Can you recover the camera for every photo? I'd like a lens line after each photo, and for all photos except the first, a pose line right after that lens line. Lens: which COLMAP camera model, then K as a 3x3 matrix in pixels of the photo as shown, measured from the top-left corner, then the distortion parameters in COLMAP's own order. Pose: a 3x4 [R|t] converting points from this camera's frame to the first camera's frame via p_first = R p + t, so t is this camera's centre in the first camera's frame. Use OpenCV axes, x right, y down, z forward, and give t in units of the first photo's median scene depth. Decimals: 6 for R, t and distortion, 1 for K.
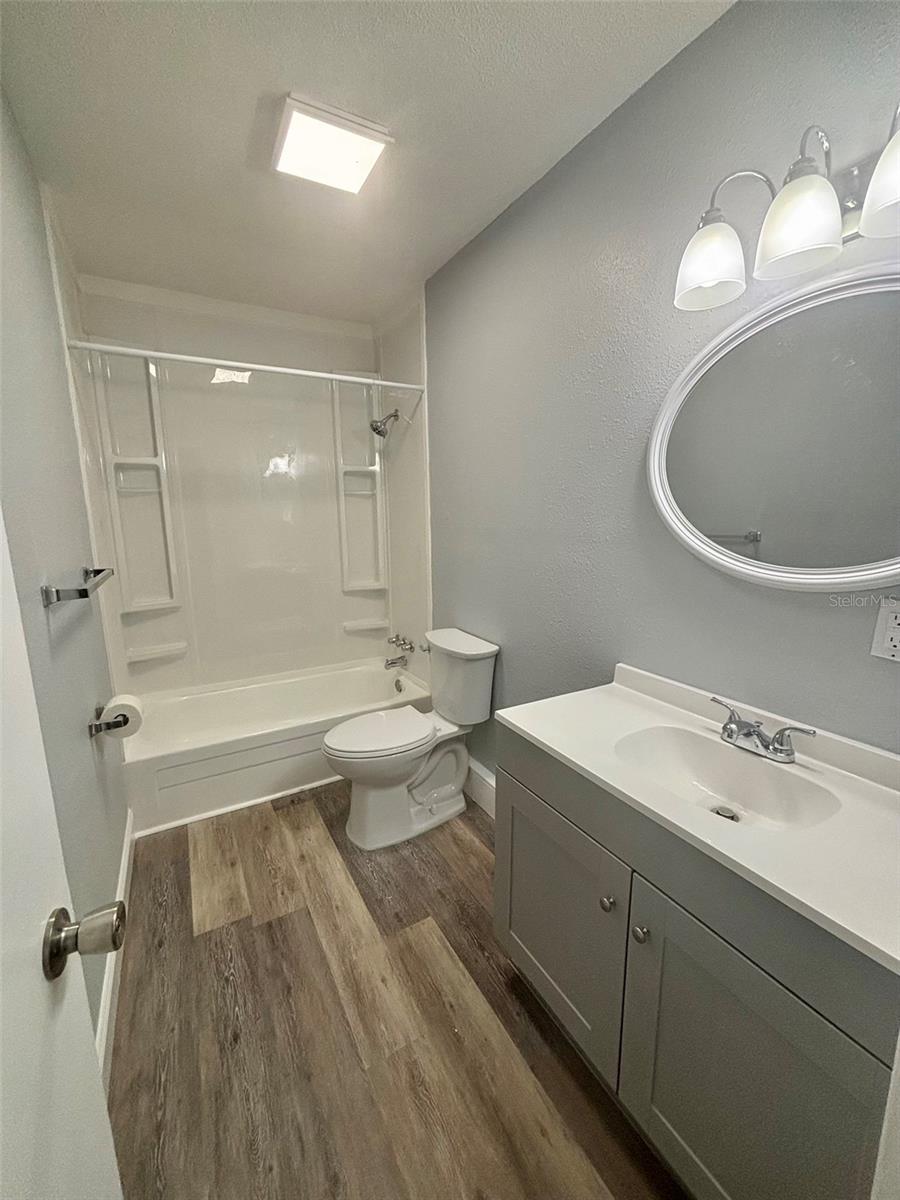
lens RADIAL K [[483.6, 0, 447.7], [0, 483.6, 594.5], [0, 0, 1]] dist [0.000973, 0.000268]
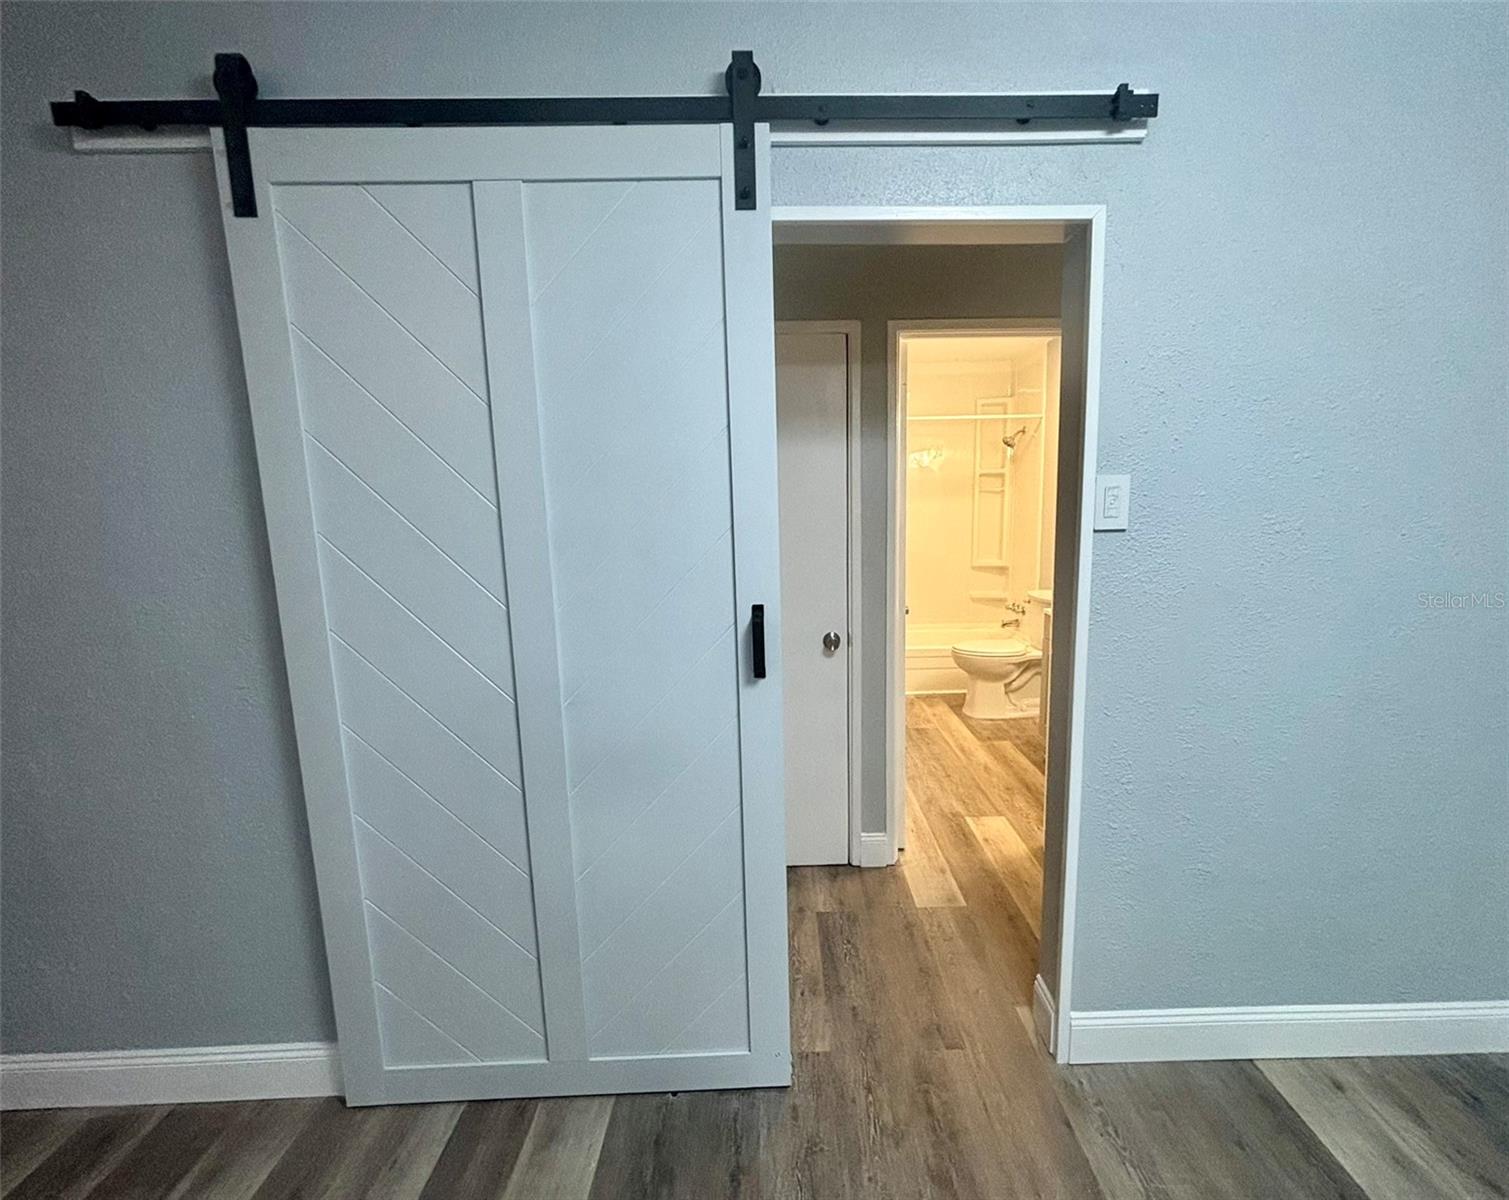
lens RADIAL K [[690.4, 0, 782.1], [0, 690.4, 598.8], [0, 0, 1]] dist [-0.002554, -0.000588]
pose [[0.880717, 0.063764, -0.469330, 0.222397], [-0.075127, 0.997159, -0.005503, 0.138136], [0.467646, 0.040106, 0.883005, -0.927733]]
